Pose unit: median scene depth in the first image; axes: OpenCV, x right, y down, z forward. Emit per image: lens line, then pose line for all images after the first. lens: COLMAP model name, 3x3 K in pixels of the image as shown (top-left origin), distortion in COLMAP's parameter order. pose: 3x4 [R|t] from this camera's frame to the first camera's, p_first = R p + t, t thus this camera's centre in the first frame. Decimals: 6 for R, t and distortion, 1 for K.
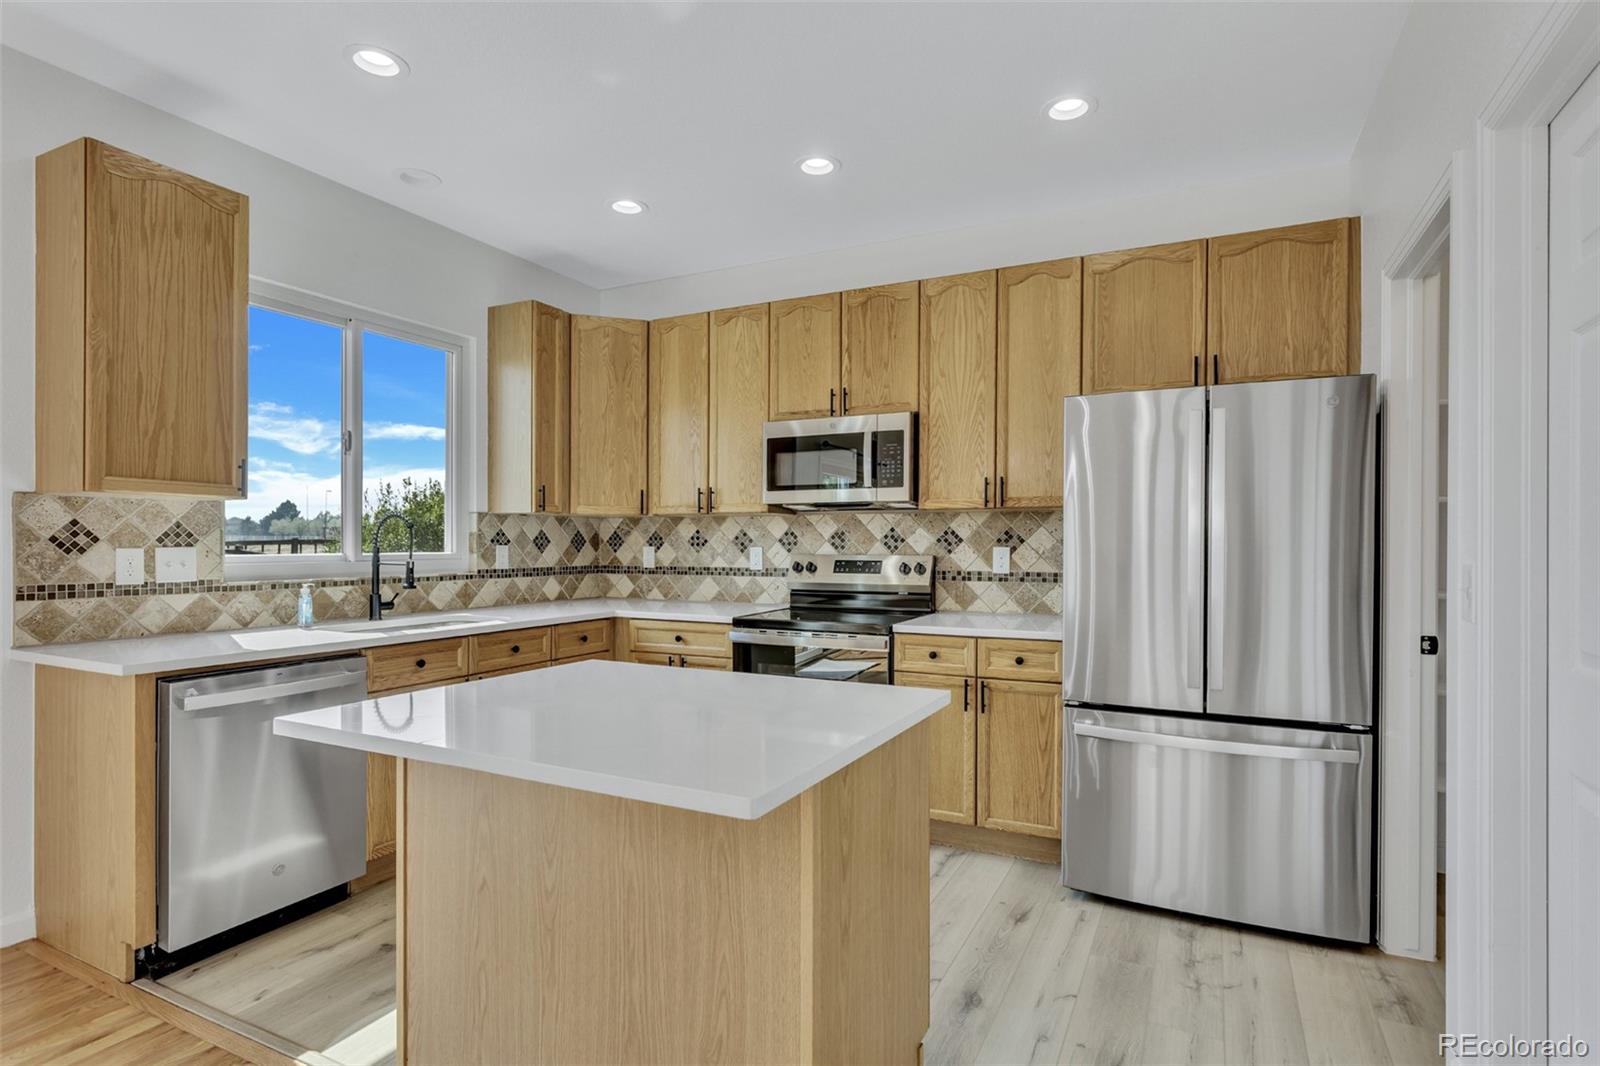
lens RADIAL K [[814.5, 0, 794.2], [0, 814.5, 547.0], [0, 0, 1]] dist [-0.006927, 0.004667]
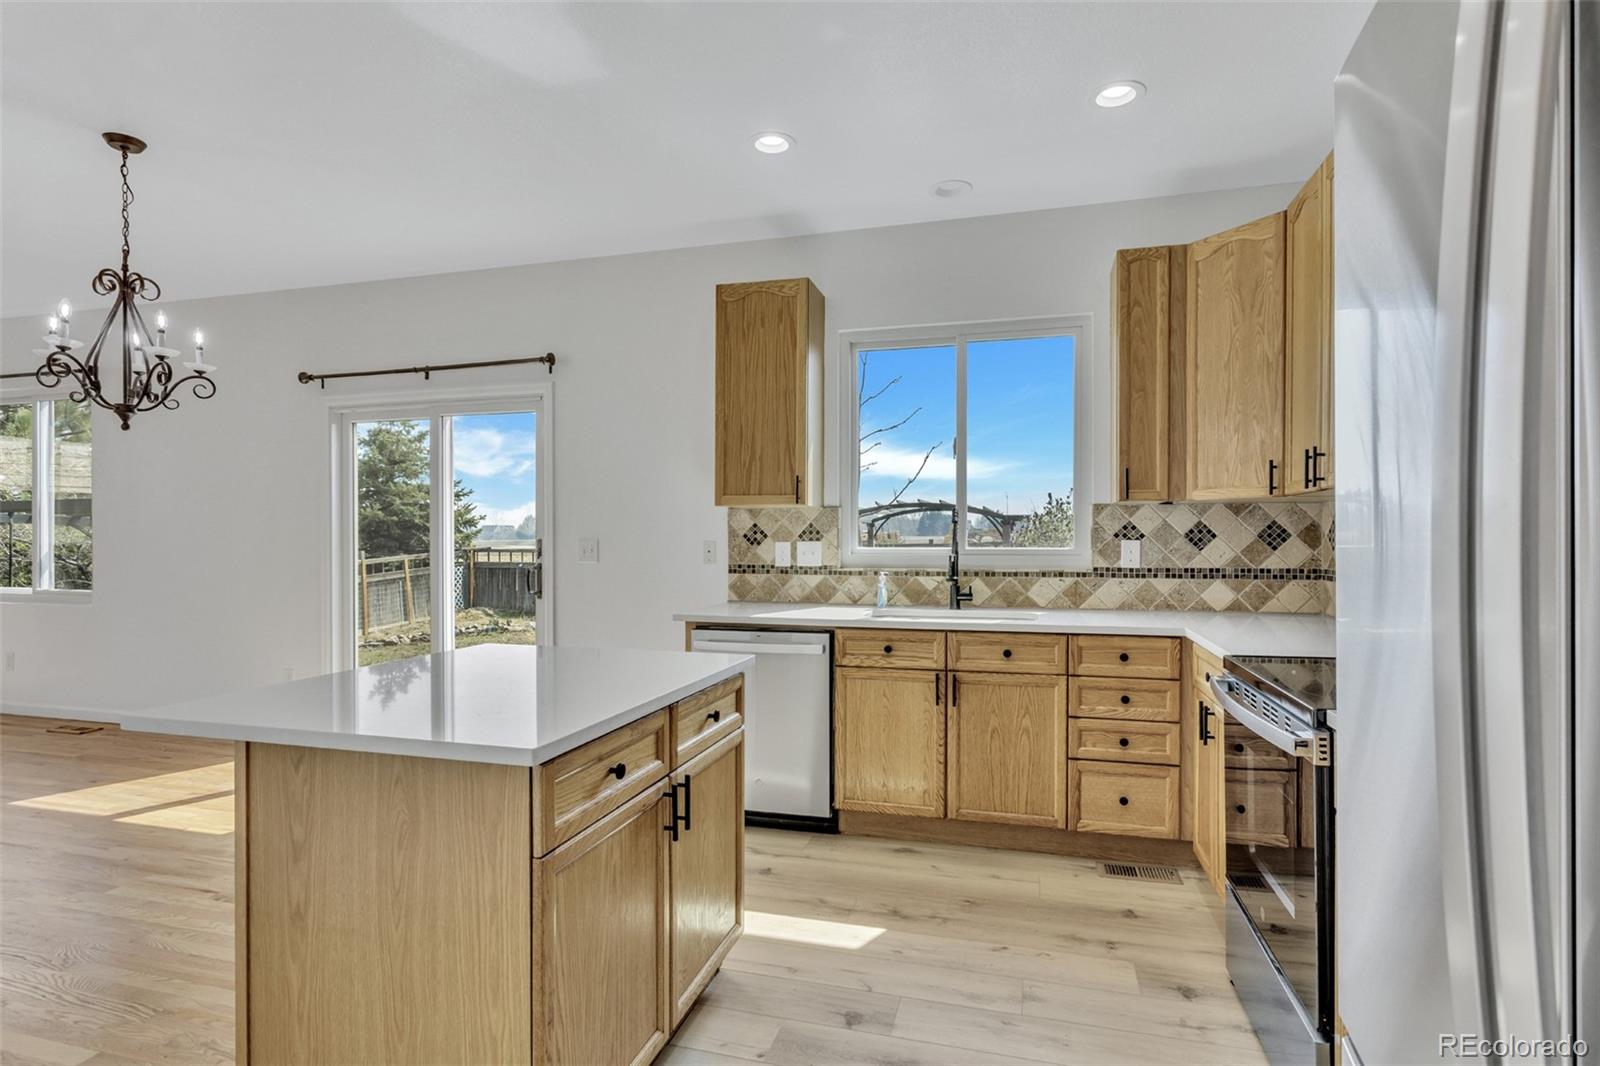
lens RADIAL K [[814.5, 0, 807.4], [0, 814.5, 540.8], [0, 0, 1]] dist [-0.006927, 0.004667]
pose [[0.189430, 0.000562, -0.981894, 0.472632], [-0.003955, 0.999992, -0.000191, -0.000228], [0.981886, 0.003919, 0.189431, 0.553823]]
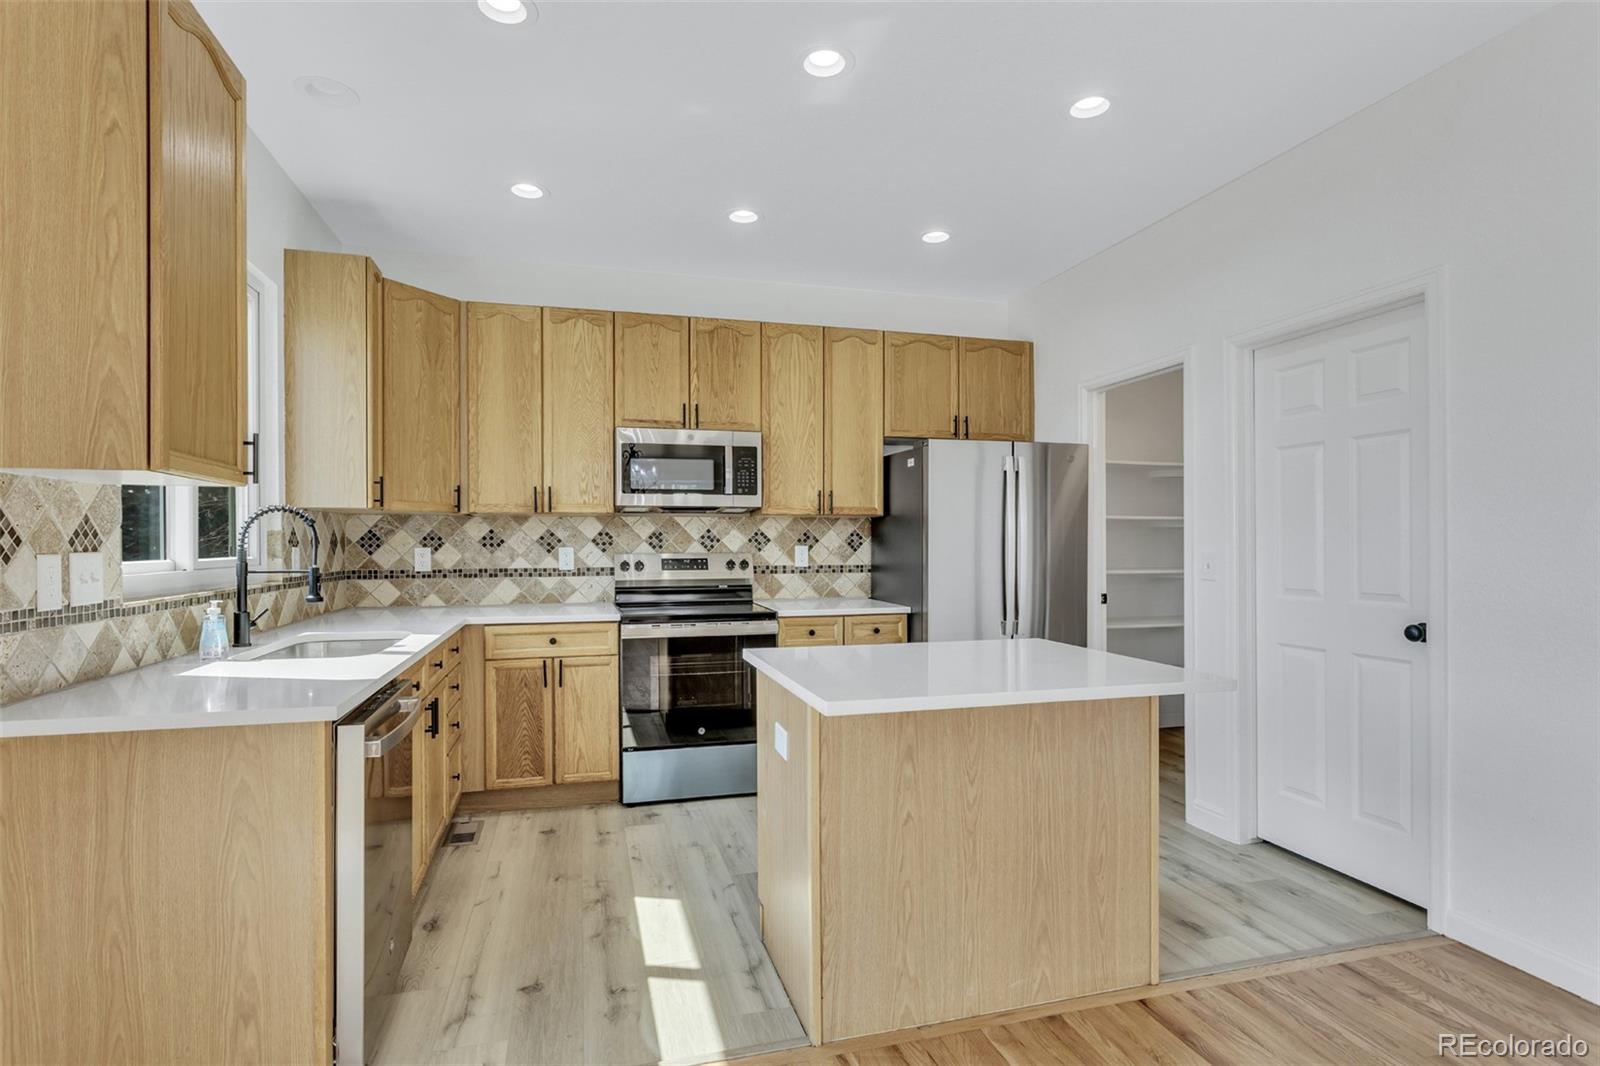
lens RADIAL K [[814.5, 0, 798.3], [0, 814.5, 542.0], [0, 0, 1]] dist [-0.006927, 0.004667]
pose [[0.741152, -0.002882, 0.671331, -0.588390], [0.006051, 0.999979, -0.002387, -0.002584], [-0.671310, 0.005832, 0.741153, 0.081448]]
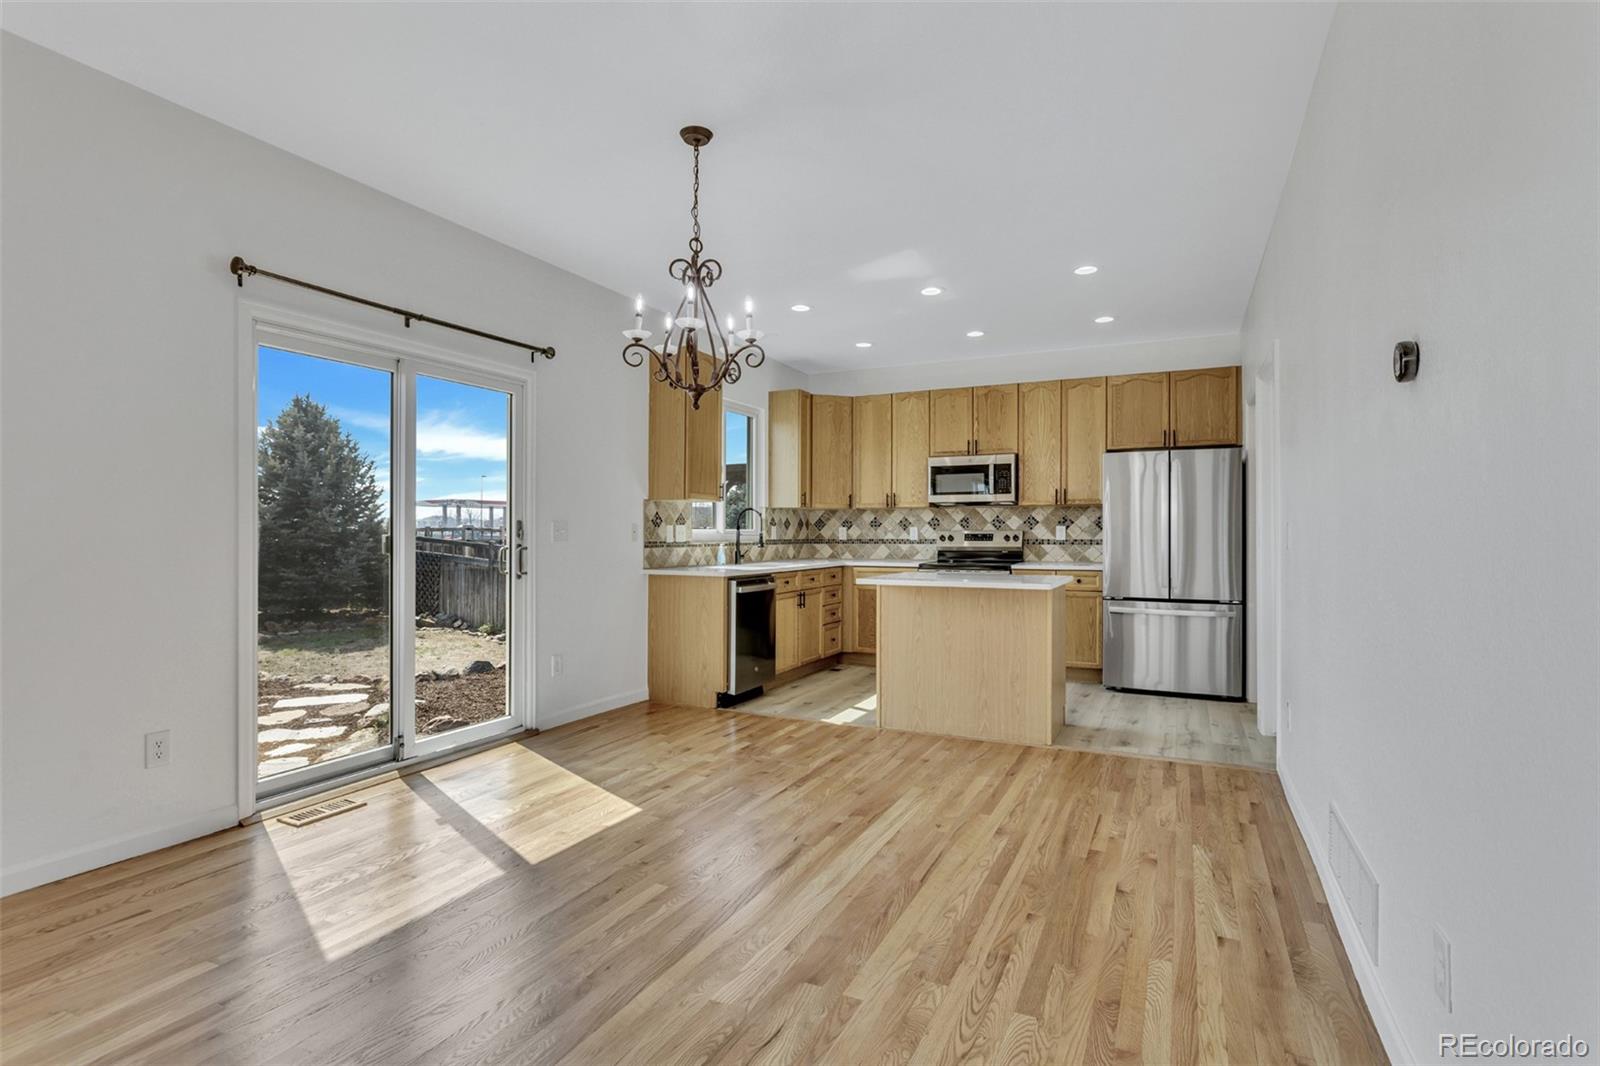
lens RADIAL K [[814.5, 0, 797.7], [0, 814.5, 533.4], [0, 0, 1]] dist [-0.006927, 0.004667]
pose [[0.999747, -0.001820, 0.022436, -0.384790], [0.001919, 0.999988, -0.004407, 0.023961], [-0.022428, 0.004449, 0.999739, -0.833319]]
